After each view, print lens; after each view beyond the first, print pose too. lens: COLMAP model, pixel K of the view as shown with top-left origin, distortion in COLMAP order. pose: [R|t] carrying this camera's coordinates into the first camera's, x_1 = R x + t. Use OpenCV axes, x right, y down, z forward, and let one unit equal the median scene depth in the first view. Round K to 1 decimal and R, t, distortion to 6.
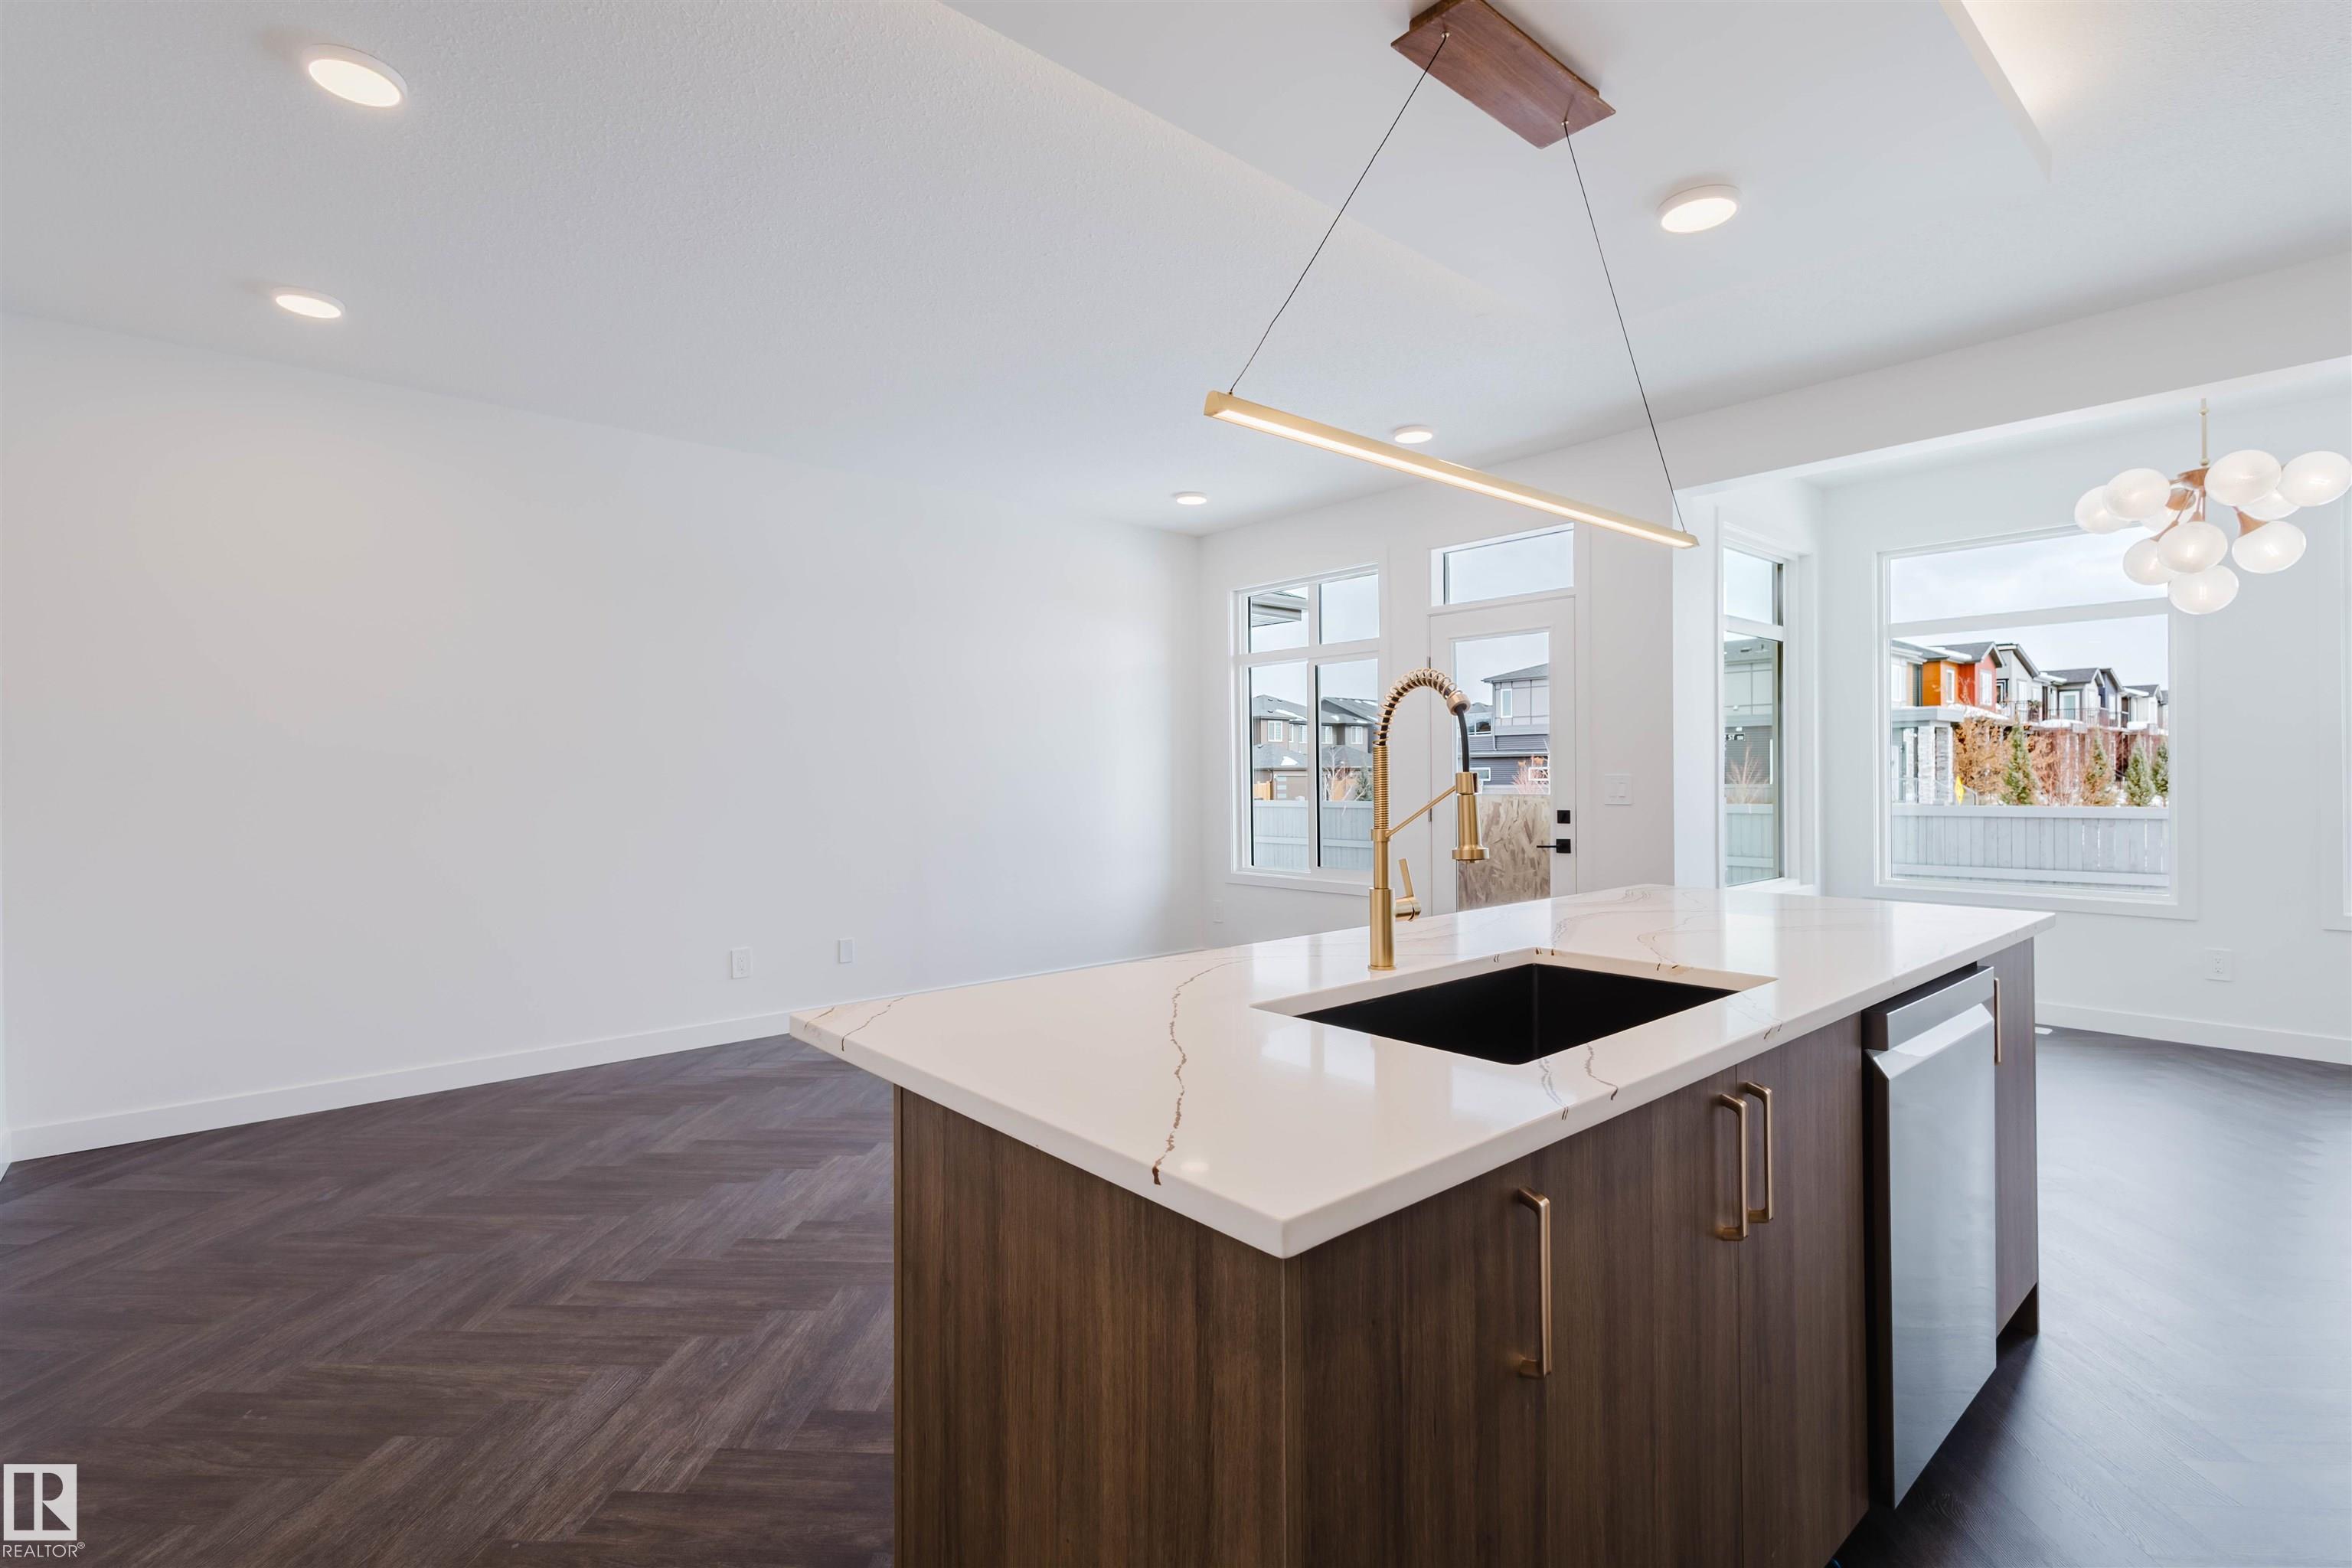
lens RADIAL K [[1072.1, 0, 1157.5], [0, 1072.1, 779.4], [0, 0, 1]] dist [0.000805, -0.000156]
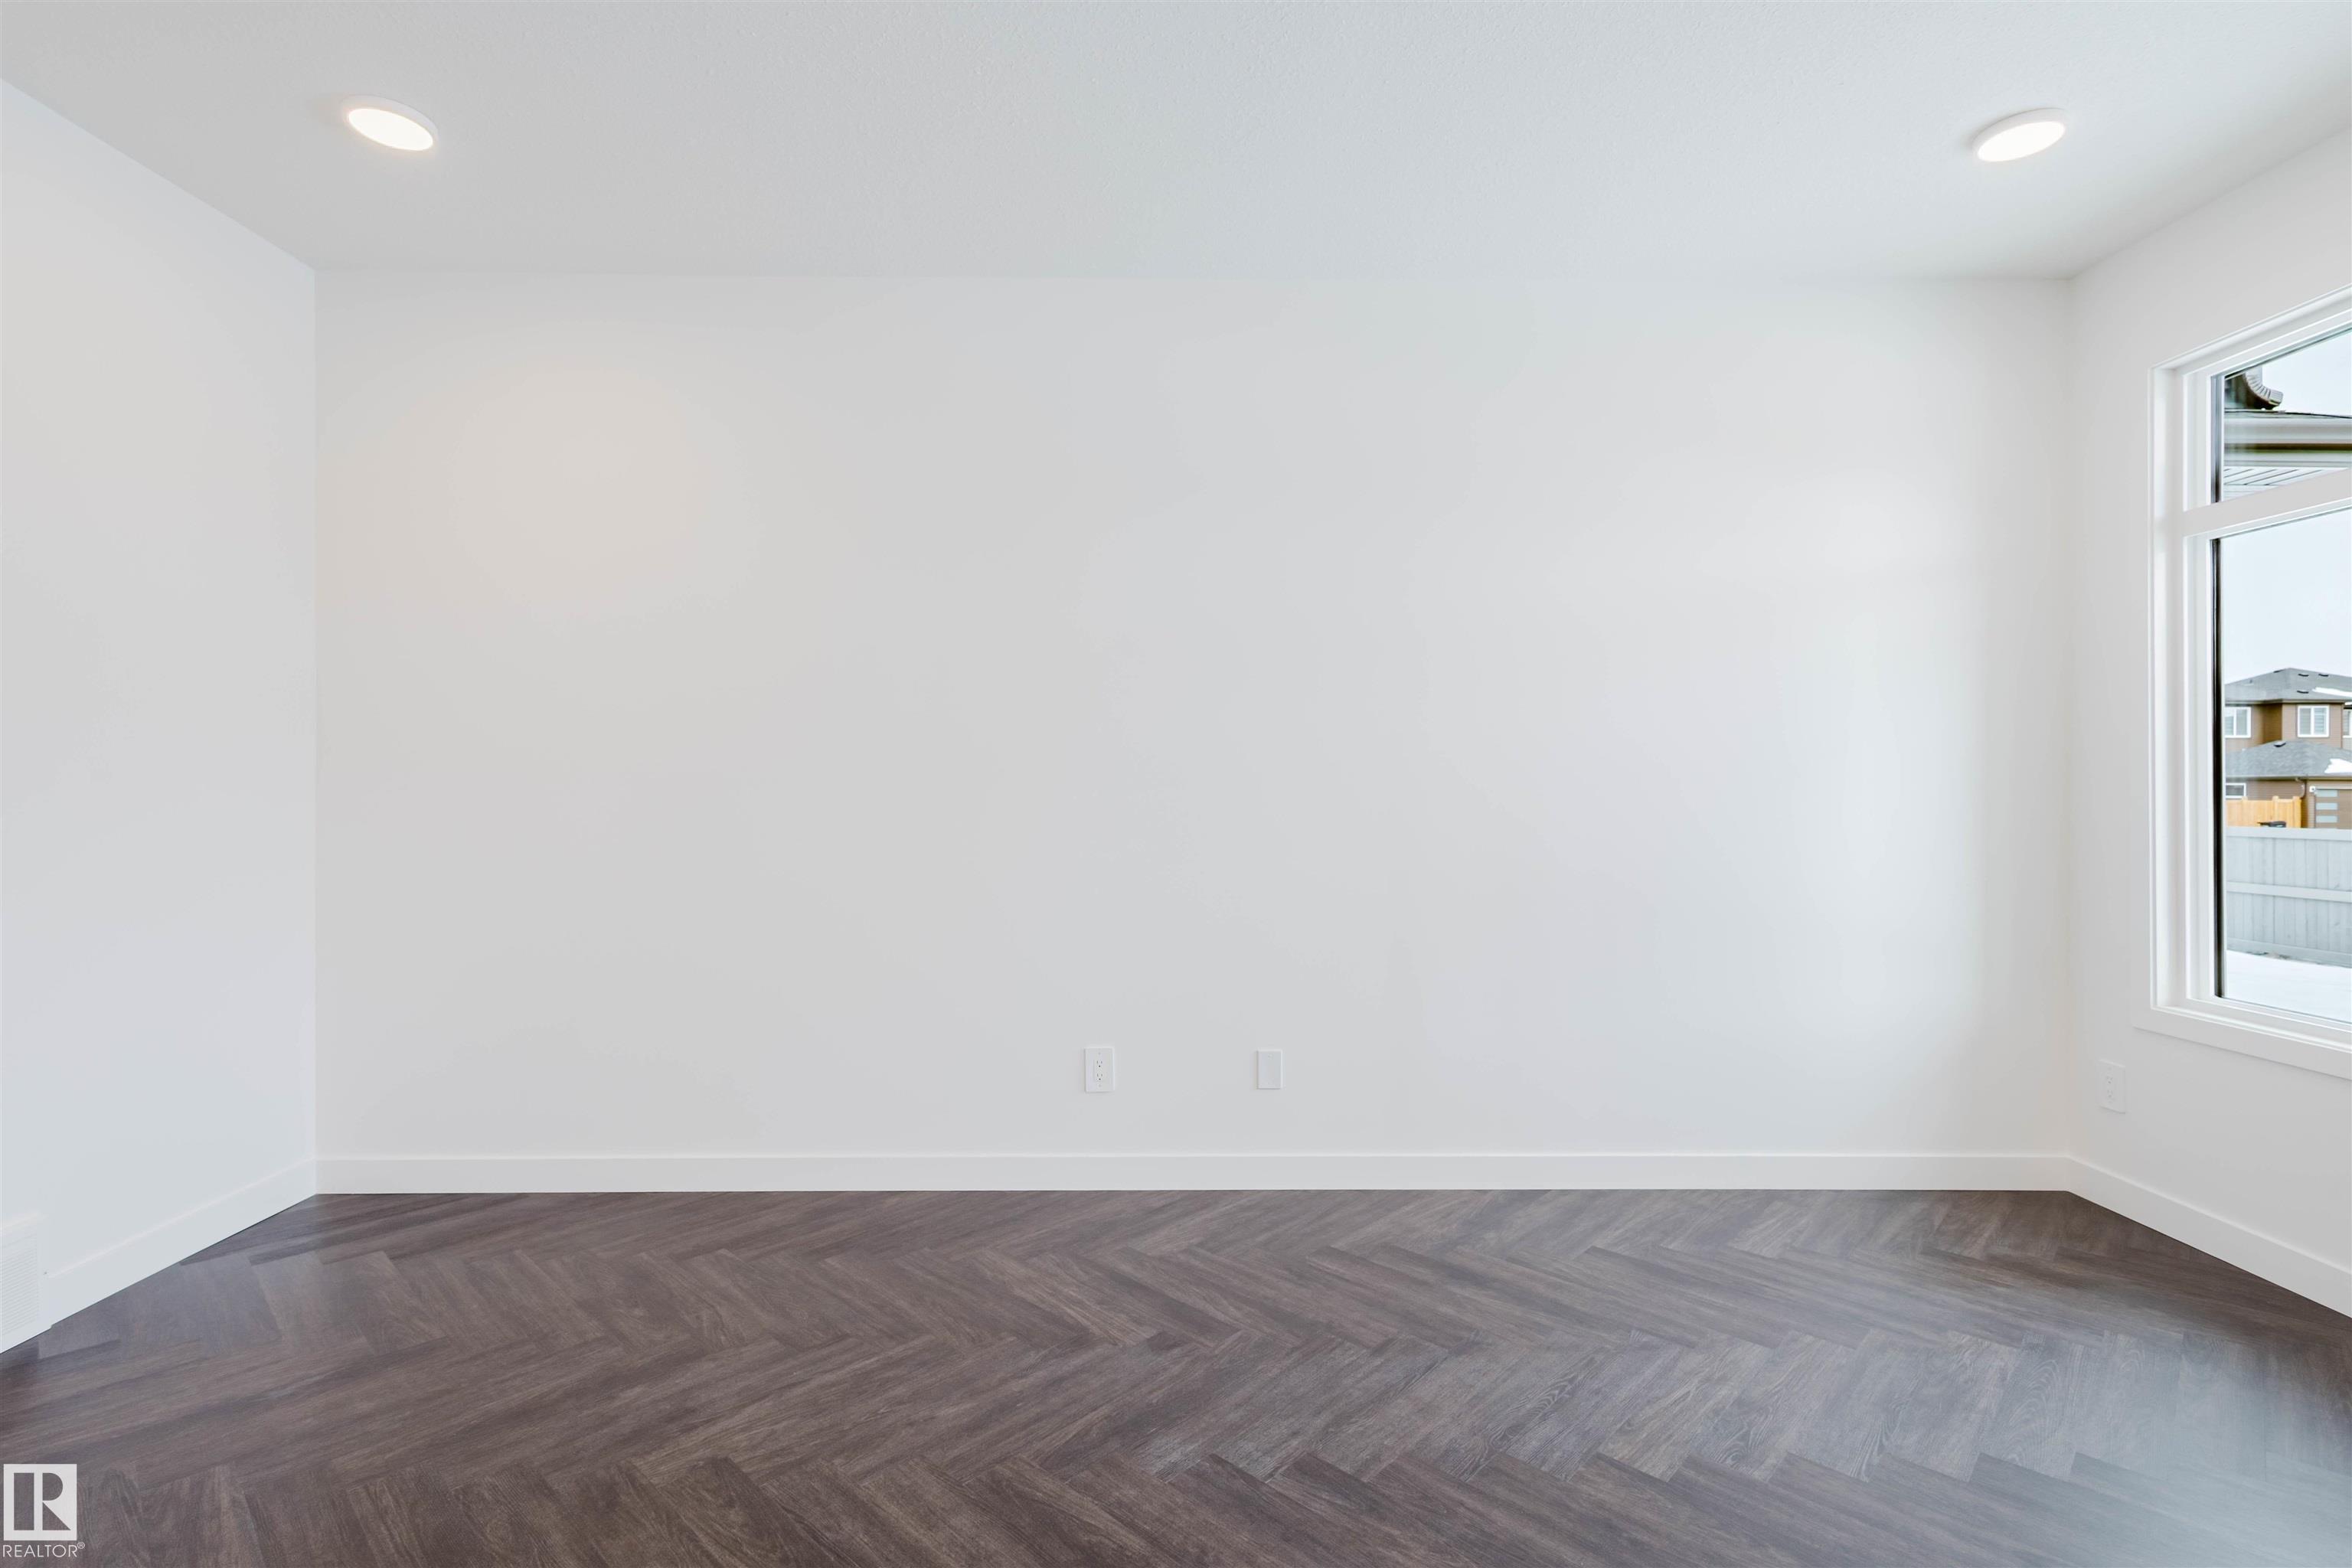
lens RADIAL K [[1096.5, 0, 1174.7], [0, 1096.5, 780.3], [0, 0, 1]] dist [0.004944, 0.000367]
pose [[0.770050, 0.008237, -0.637930, 0.063778], [-0.011170, 0.999937, -0.000572, -0.001637], [0.637886, 0.007567, 0.770094, 0.523433]]
